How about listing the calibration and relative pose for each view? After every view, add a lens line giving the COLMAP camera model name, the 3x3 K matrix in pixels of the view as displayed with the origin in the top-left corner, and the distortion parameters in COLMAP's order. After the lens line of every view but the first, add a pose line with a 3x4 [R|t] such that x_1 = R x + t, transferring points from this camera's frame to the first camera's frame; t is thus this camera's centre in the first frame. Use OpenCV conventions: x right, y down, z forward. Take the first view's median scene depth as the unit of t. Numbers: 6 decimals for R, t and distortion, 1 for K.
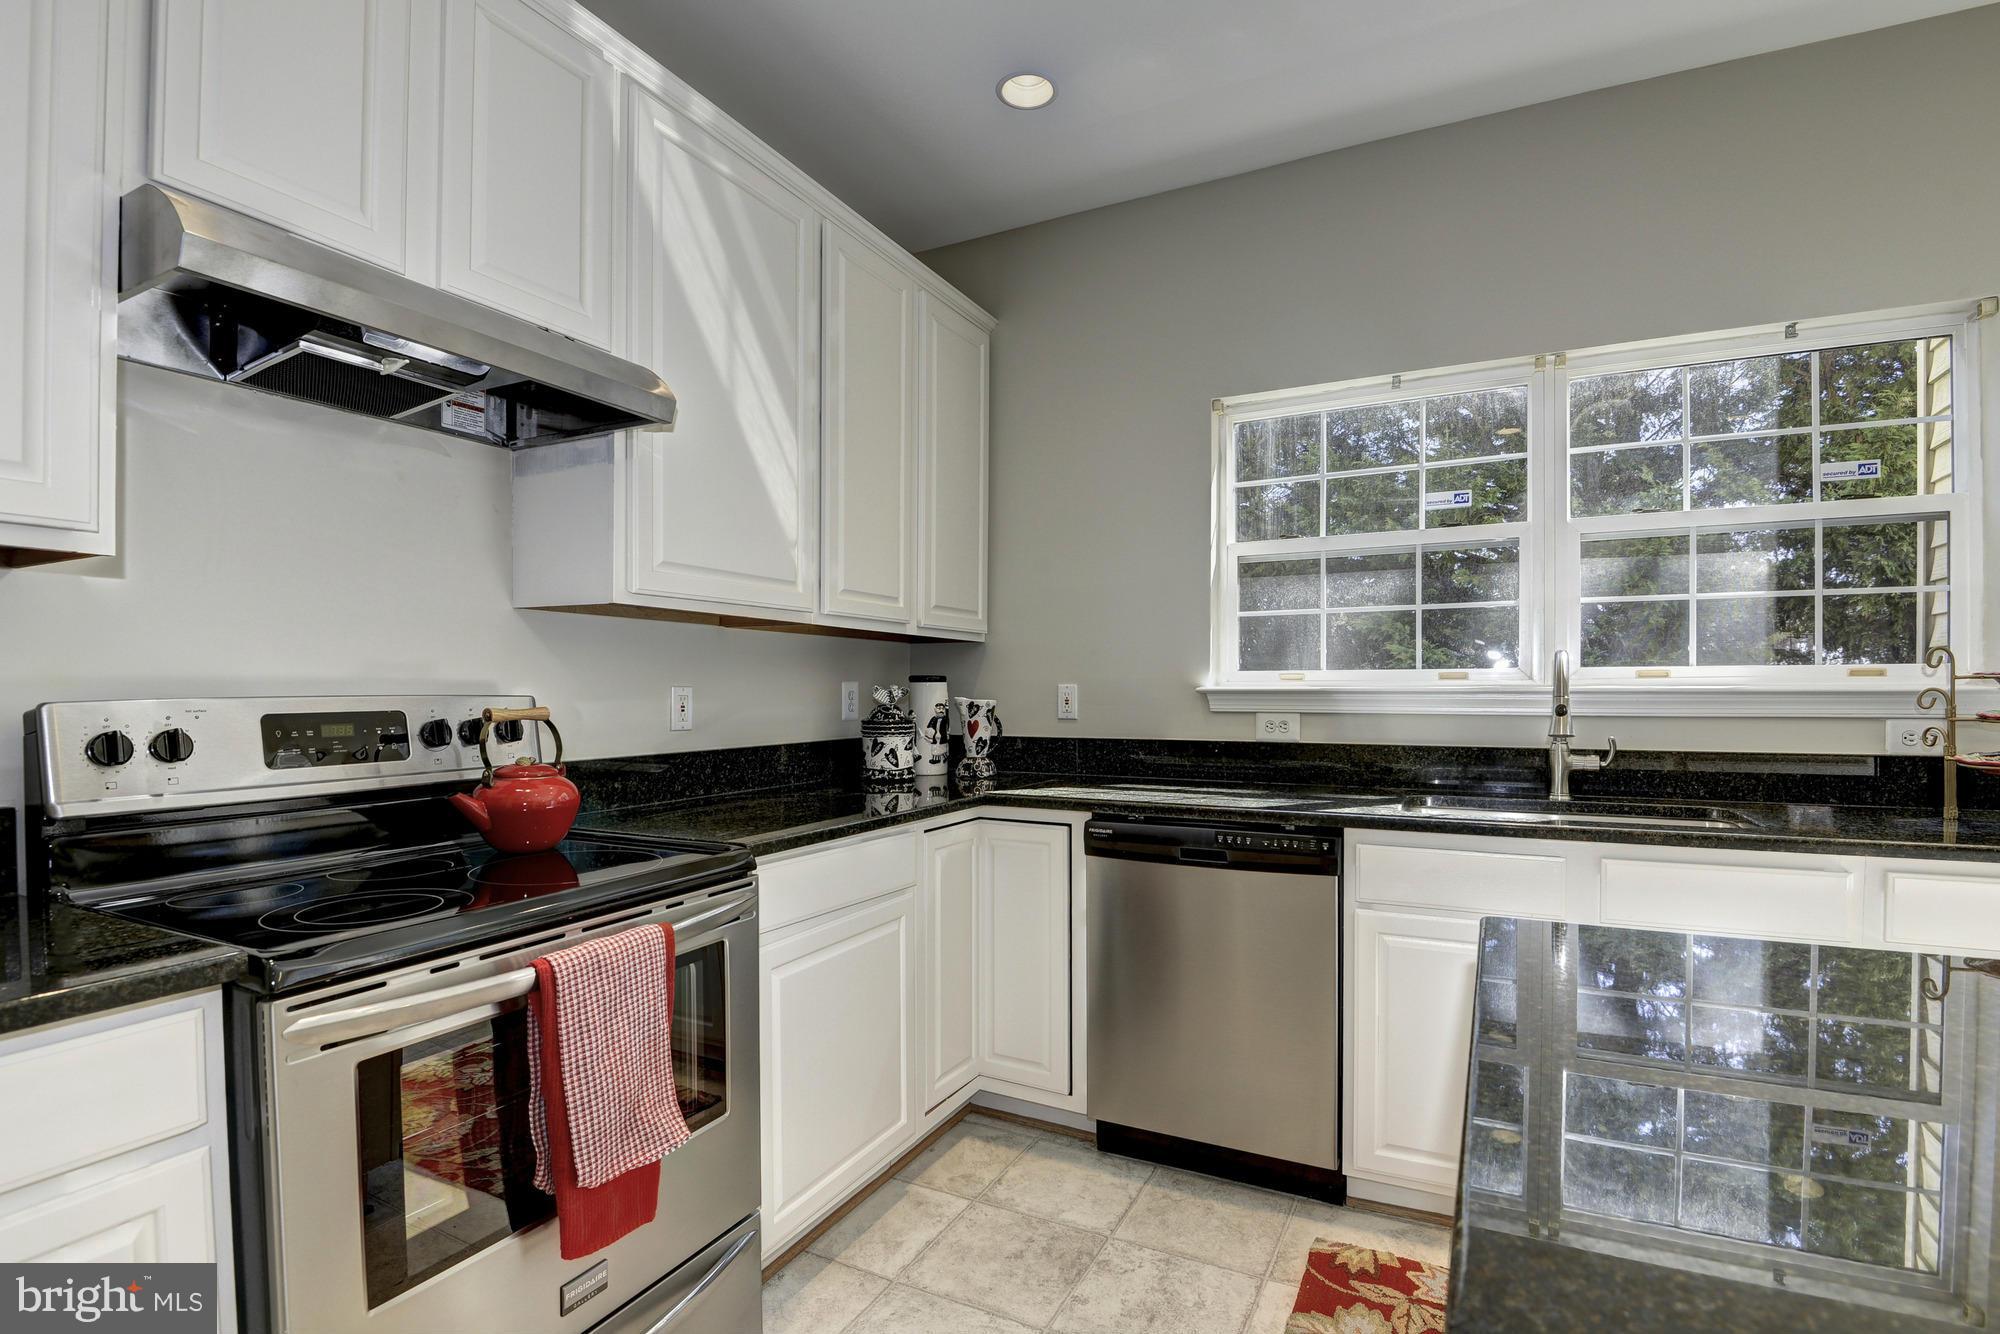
lens RADIAL K [[947.7, 0, 992.1], [0, 947.7, 695.5], [0, 0, 1]] dist [0.000255, -0.023512]
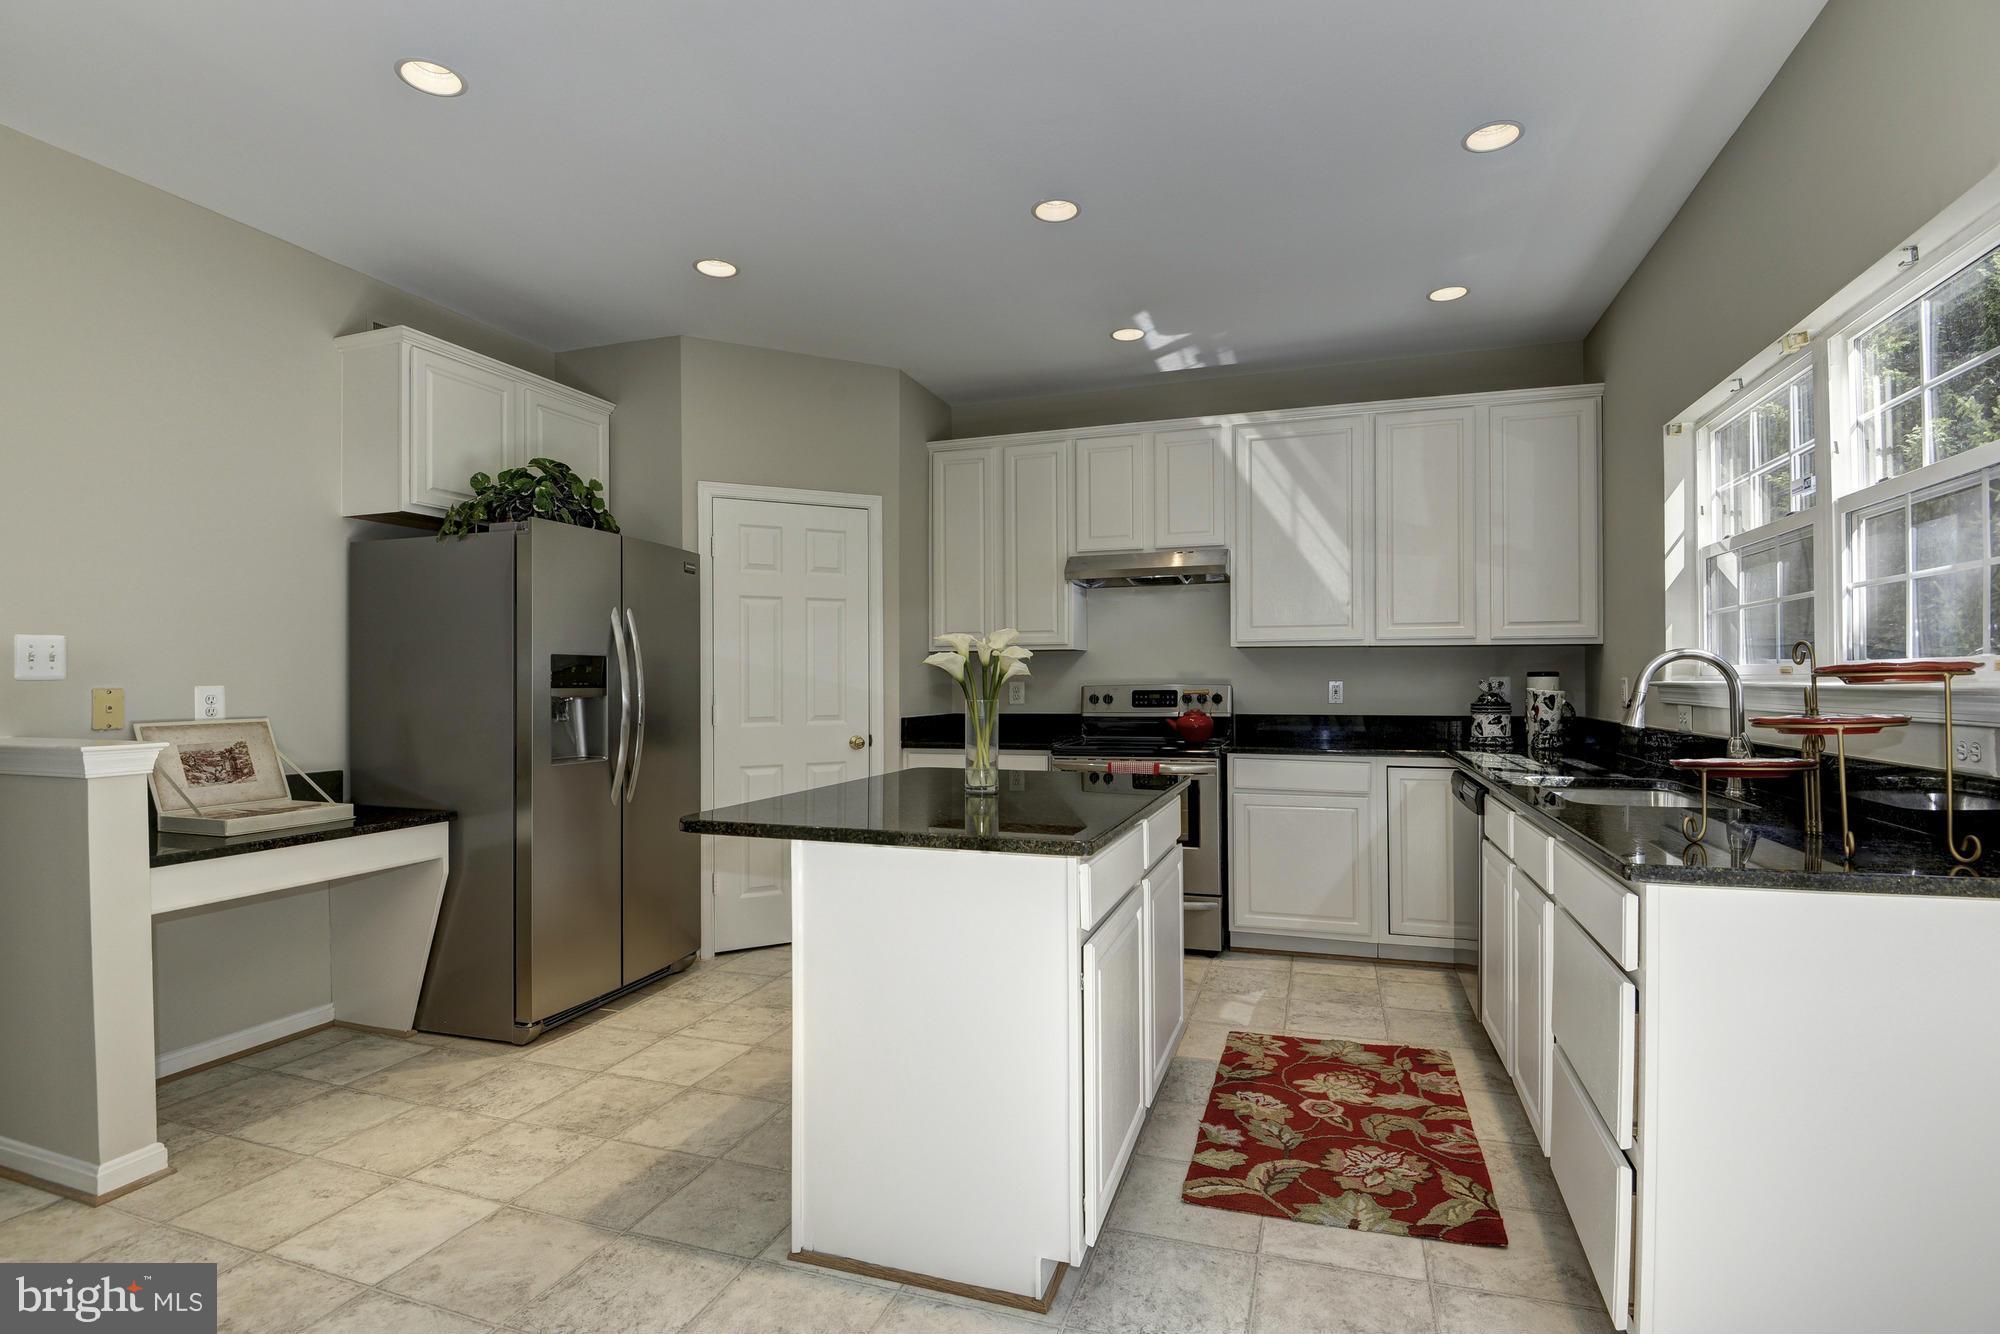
lens RADIAL K [[918.6, 0, 1052.1], [0, 918.6, 670.1], [0, 0, 1]] dist [-0.000084, -0.027905]
pose [[0.175537, -0.019237, -0.984285, 1.412022], [-0.007546, 0.999753, -0.020885, 0.011753], [0.984444, 0.011094, 0.175349, 0.113636]]
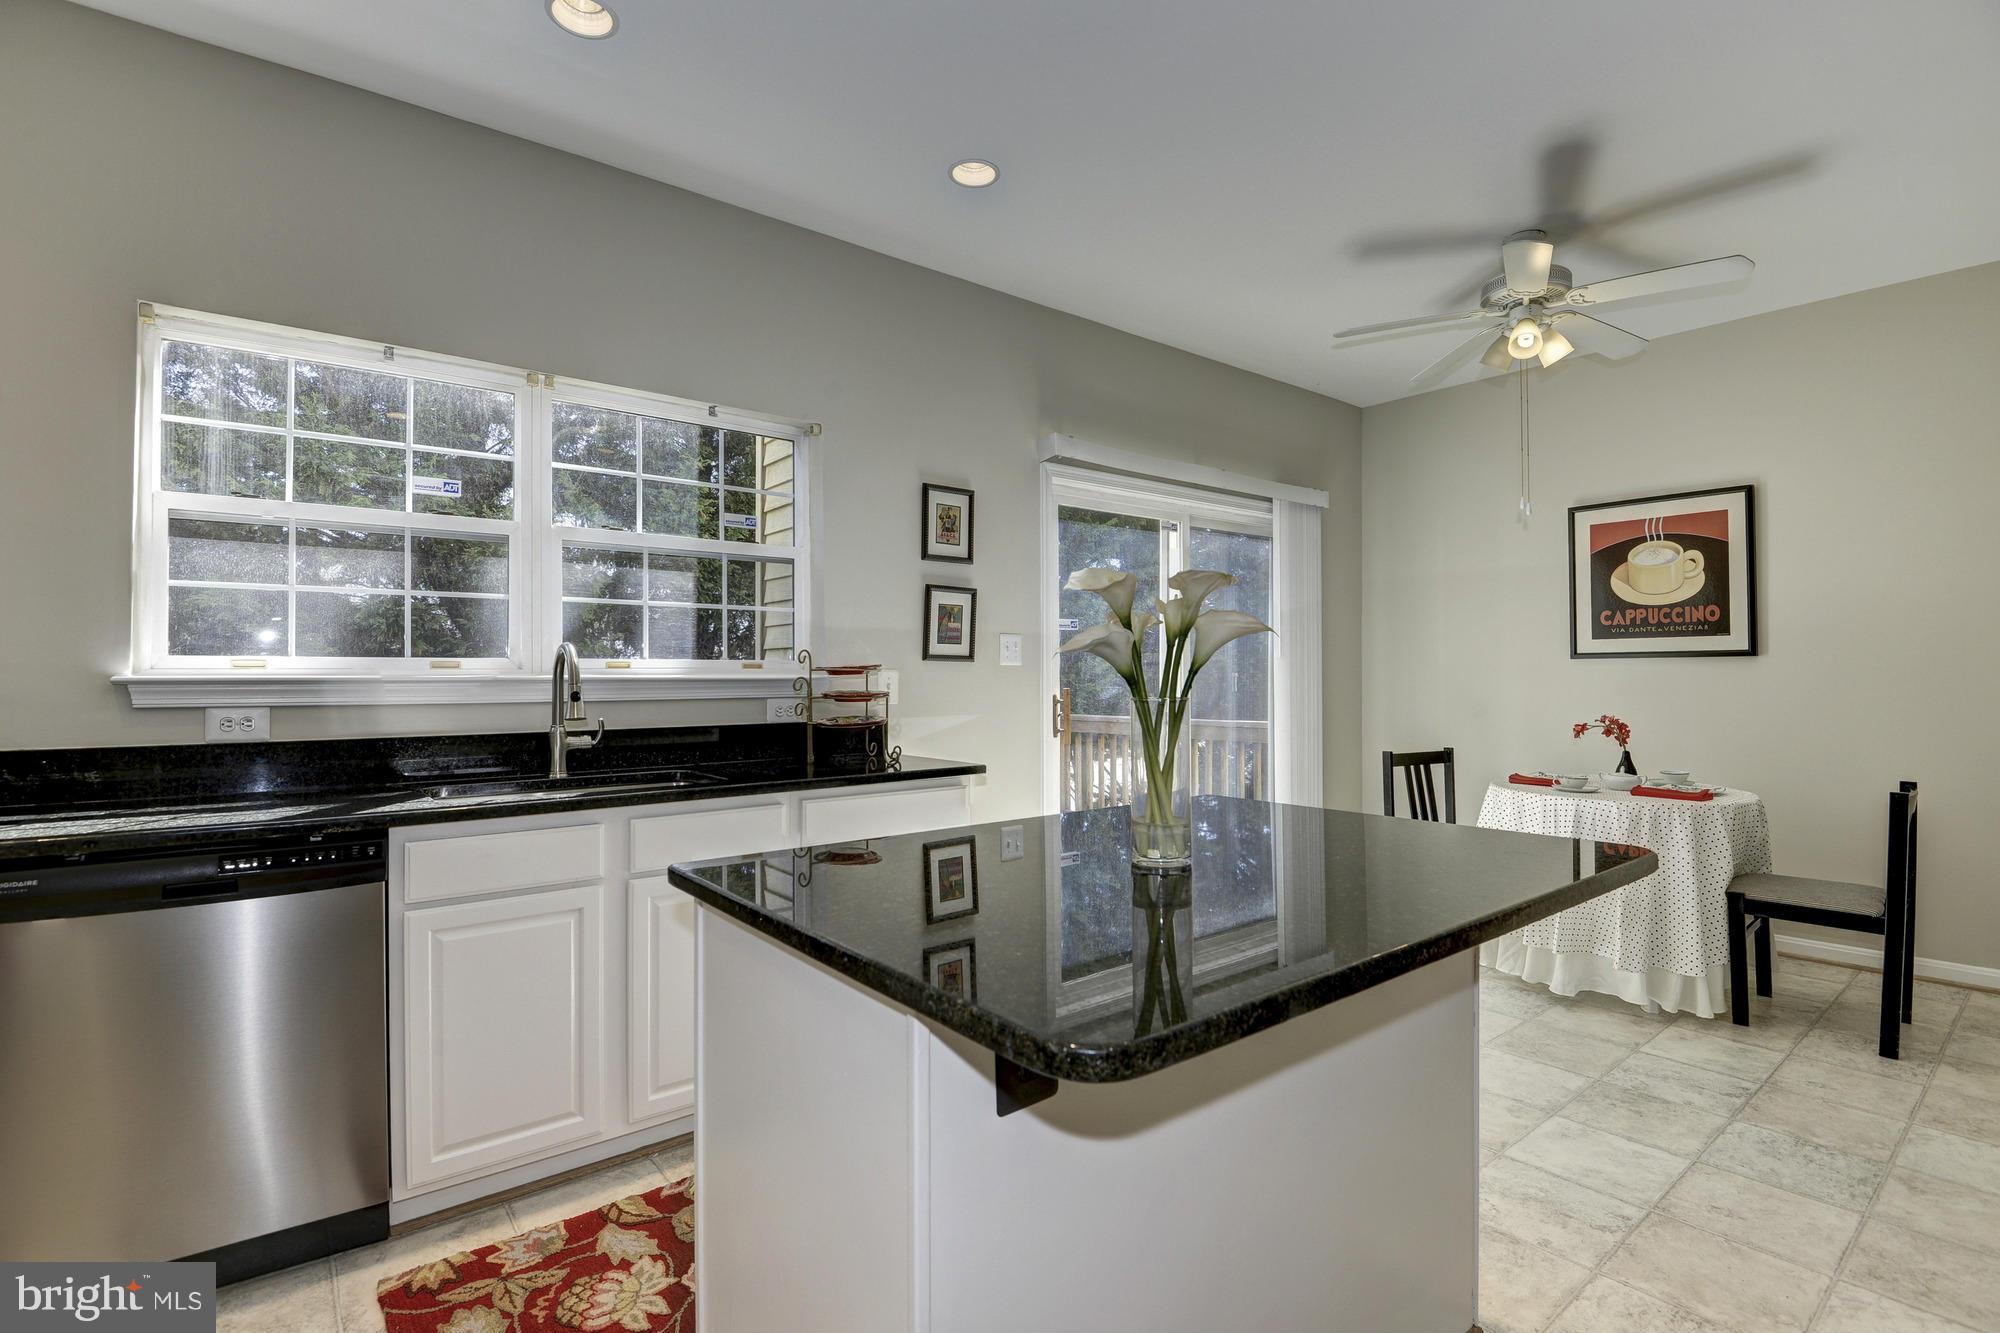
lens RADIAL K [[918.6, 0, 1052.1], [0, 918.6, 669.6], [0, 0, 1]] dist [-0.000084, -0.027905]
pose [[0.366227, 0.008224, 0.930489, -0.189523], [0.008898, 0.999884, -0.012340, 0.002052], [-0.930483, 0.012799, 0.366111, 0.063125]]
